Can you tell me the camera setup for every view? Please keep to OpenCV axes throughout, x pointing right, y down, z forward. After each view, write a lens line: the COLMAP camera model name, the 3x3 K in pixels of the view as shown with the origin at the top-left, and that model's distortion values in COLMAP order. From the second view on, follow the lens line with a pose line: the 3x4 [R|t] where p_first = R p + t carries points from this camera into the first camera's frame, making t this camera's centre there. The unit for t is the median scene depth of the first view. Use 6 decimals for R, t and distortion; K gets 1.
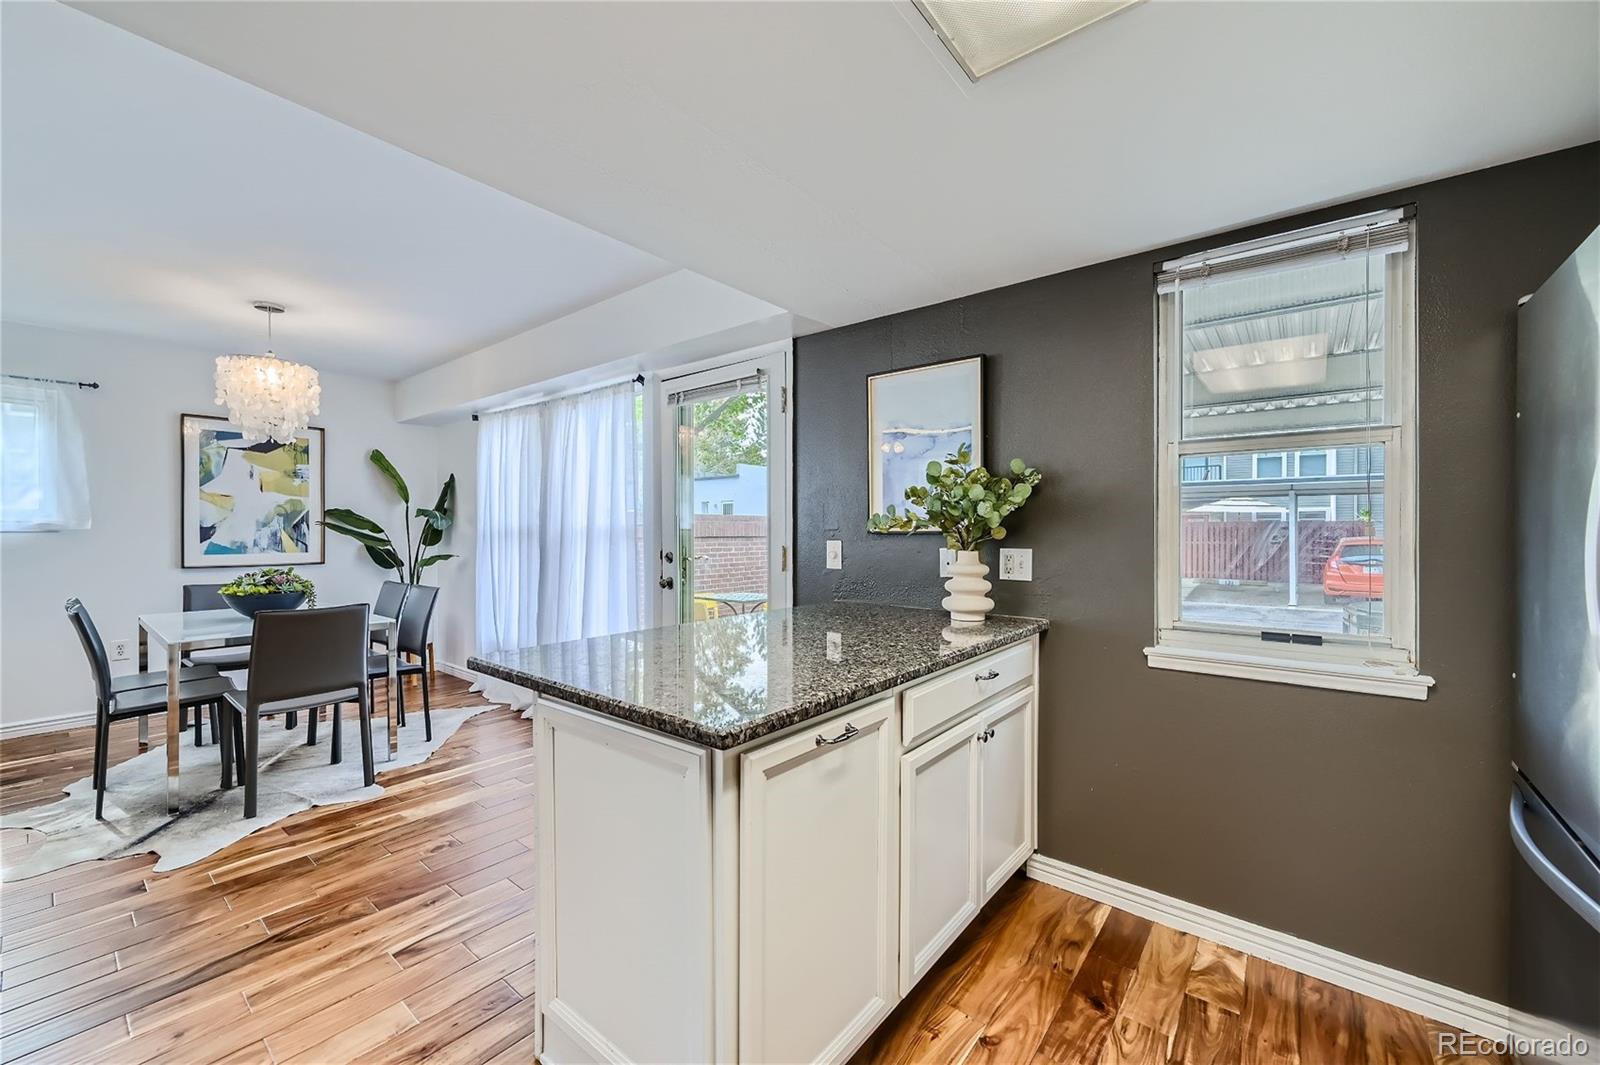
lens RADIAL K [[631.7, 0, 792.7], [0, 631.7, 531.6], [0, 0, 1]] dist [-0.000213, 0.000132]
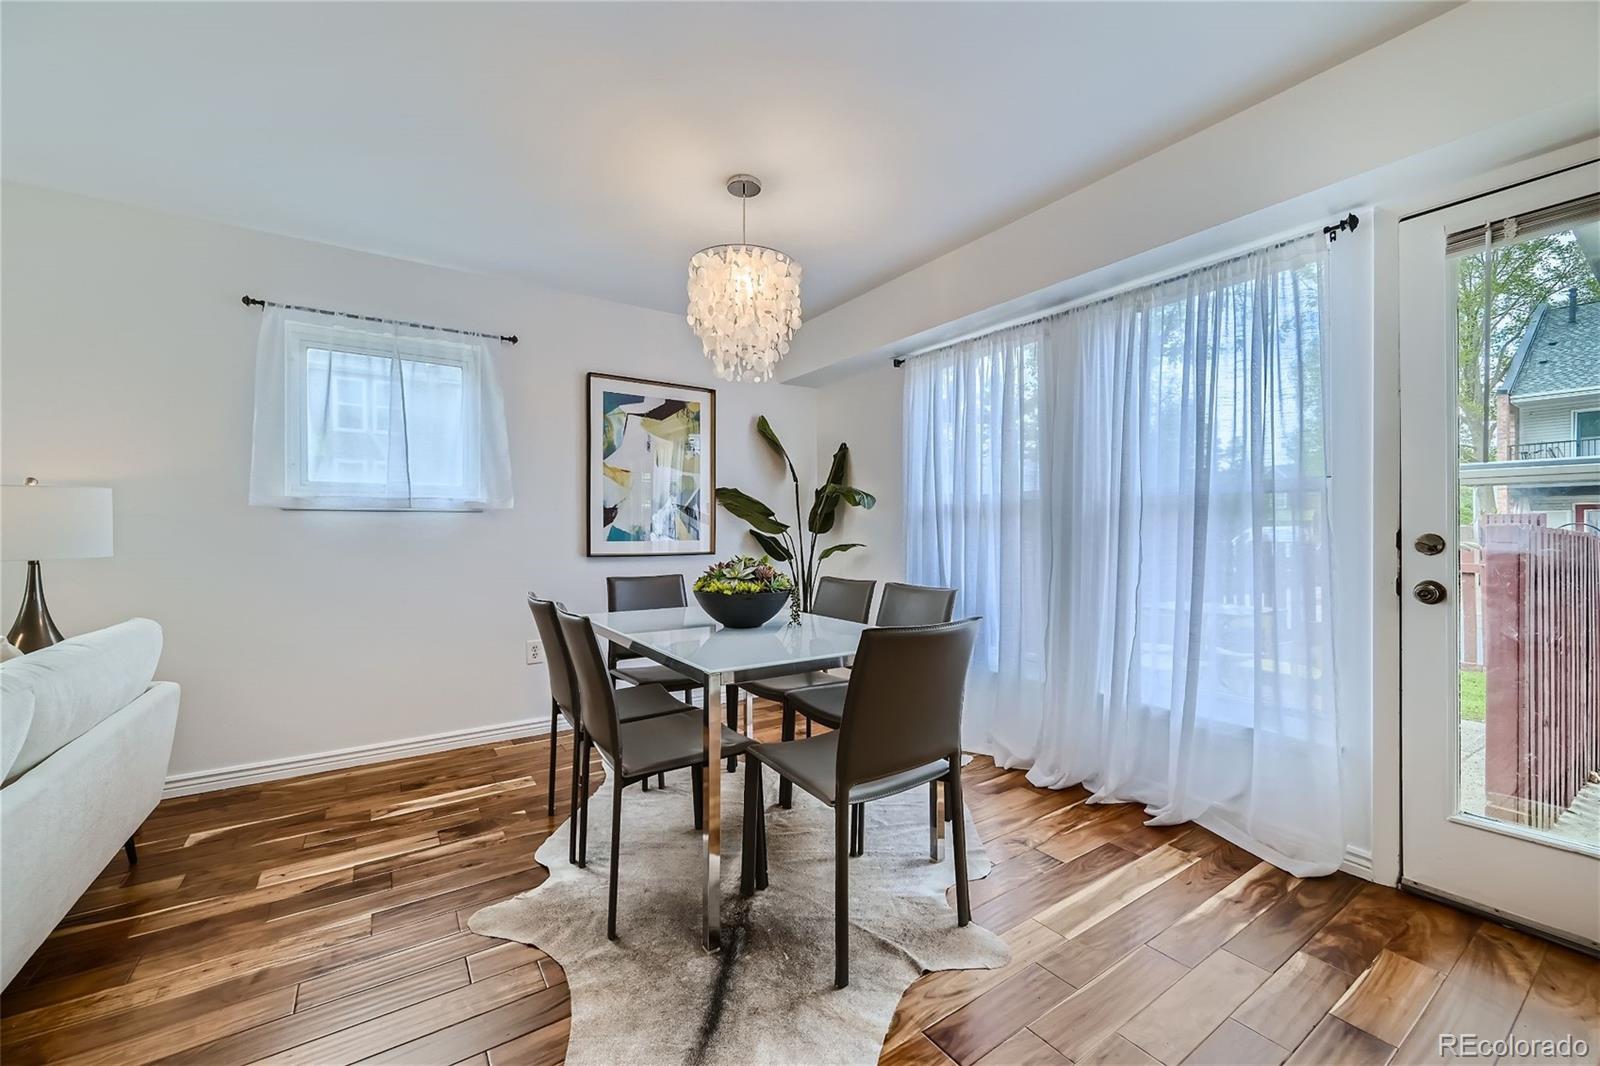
lens RADIAL K [[642.1, 0, 802.1], [0, 642.1, 531.6], [0, 0, 1]] dist [-0.001791, -0.000518]
pose [[0.956259, -0.000387, -0.292520, -0.477103], [0.000789, 0.999999, 0.001256, 0.025317], [0.292519, -0.001432, 0.956259, 0.285467]]
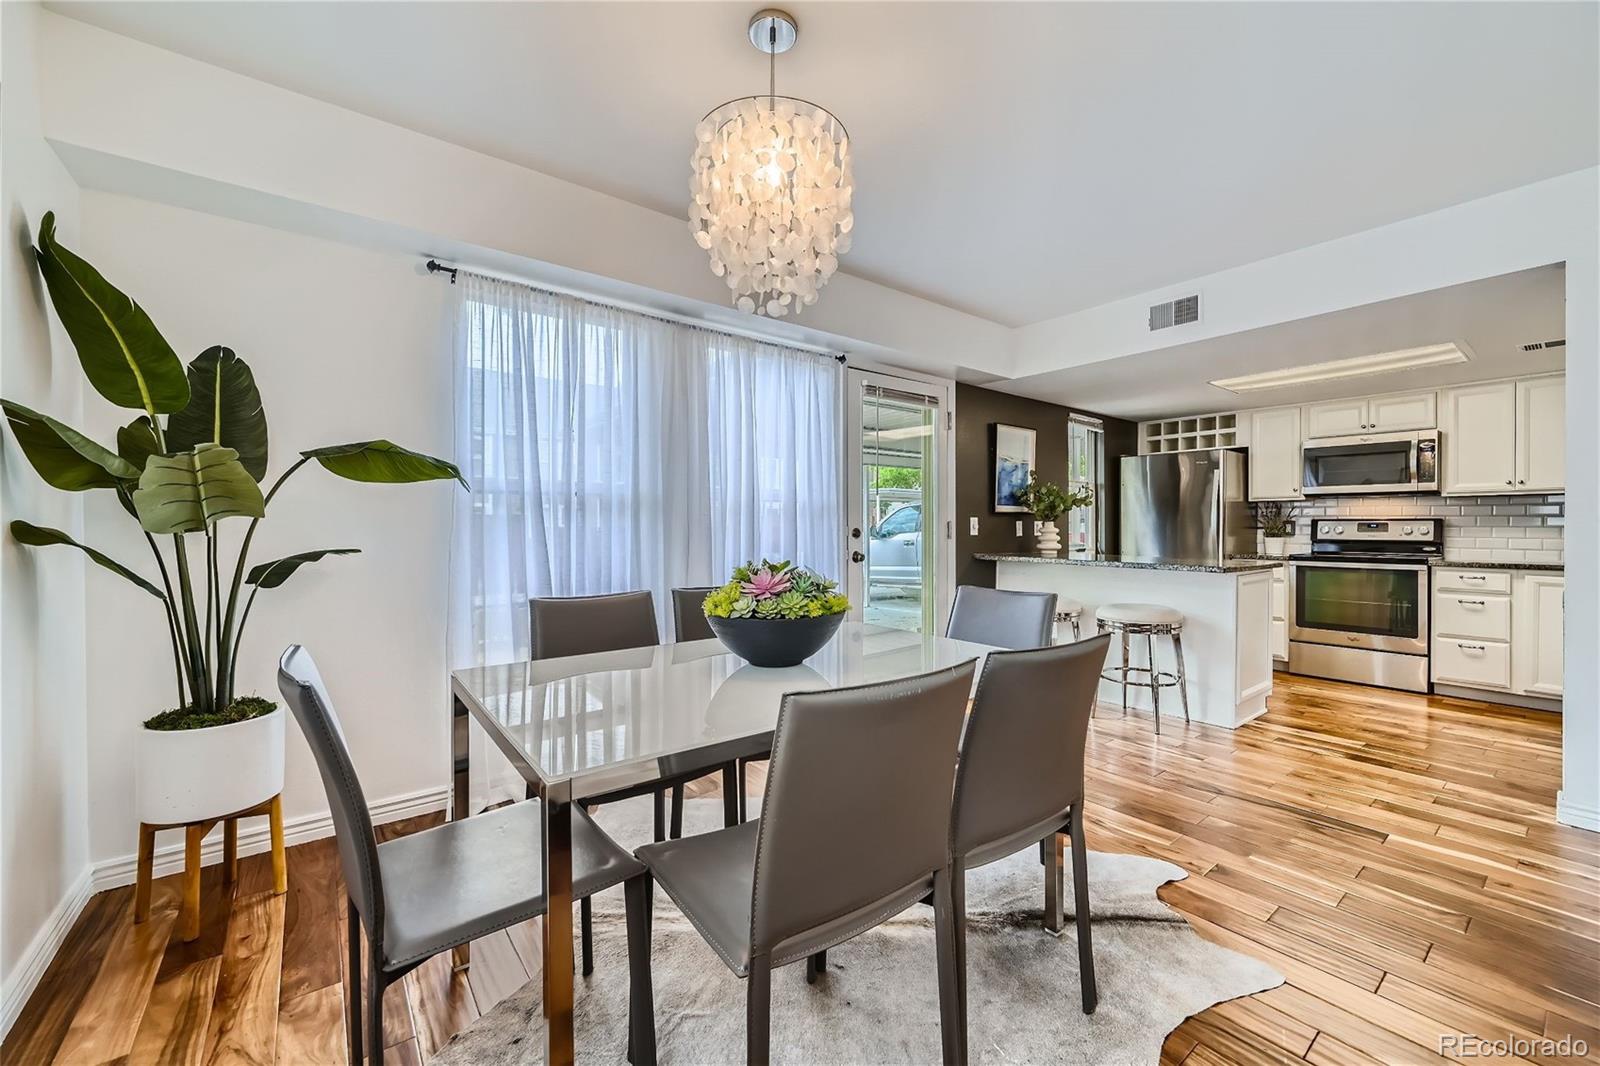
lens RADIAL K [[631.7, 0, 802.4], [0, 631.7, 529.6], [0, 0, 1]] dist [-0.000213, 0.000132]
pose [[0.224911, -0.002345, 0.974377, -1.114303], [0.000926, 0.999997, 0.002193, 0.028437], [-0.974379, 0.000409, 0.224912, 0.741055]]
